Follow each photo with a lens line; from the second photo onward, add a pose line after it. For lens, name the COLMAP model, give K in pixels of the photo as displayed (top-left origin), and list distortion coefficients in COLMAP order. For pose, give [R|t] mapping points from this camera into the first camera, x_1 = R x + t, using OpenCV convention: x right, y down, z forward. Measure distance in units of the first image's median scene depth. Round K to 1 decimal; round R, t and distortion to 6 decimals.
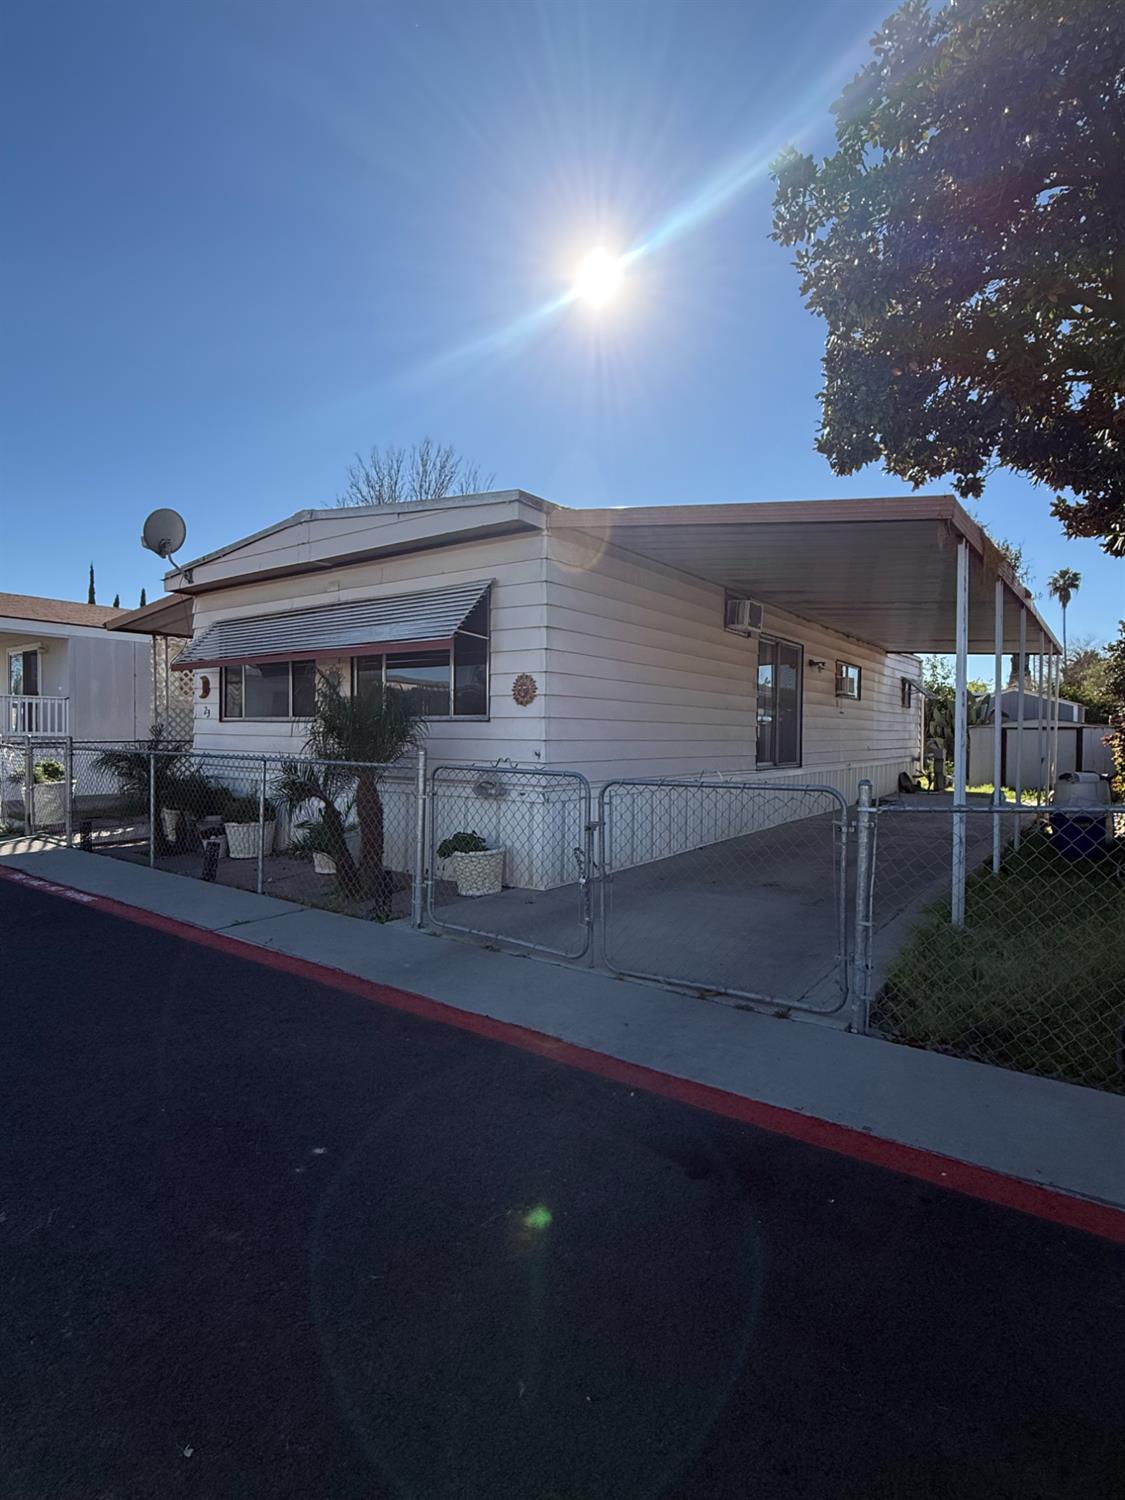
lens RADIAL K [[757.6, 0, 568.2], [0, 757.6, 744.4], [0, 0, 1]] dist [-0.007587, -0.000854]
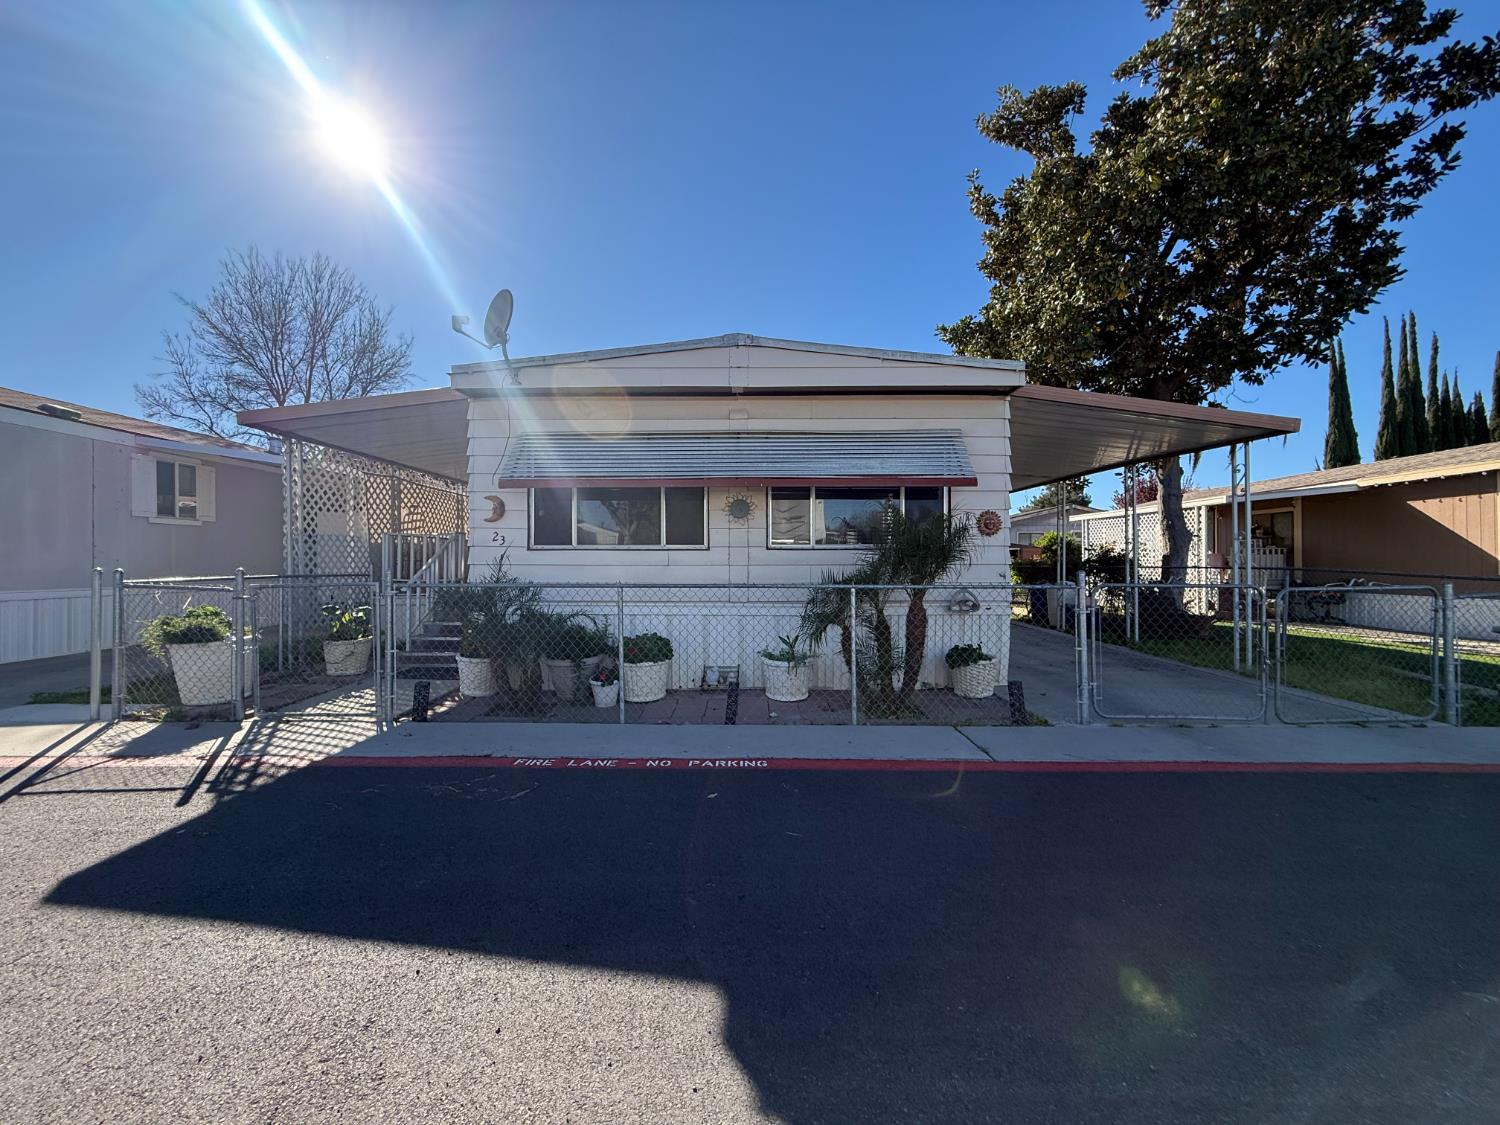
lens RADIAL K [[599.9, 0, 748.1], [0, 599.9, 561.4], [0, 0, 1]] dist [0.001004, 0.000550]
pose [[0.814862, -0.009037, 0.579585, -0.798492], [0.018220, 0.999784, -0.010027, -0.006682], [-0.579369, 0.018731, 0.814850, 0.369782]]
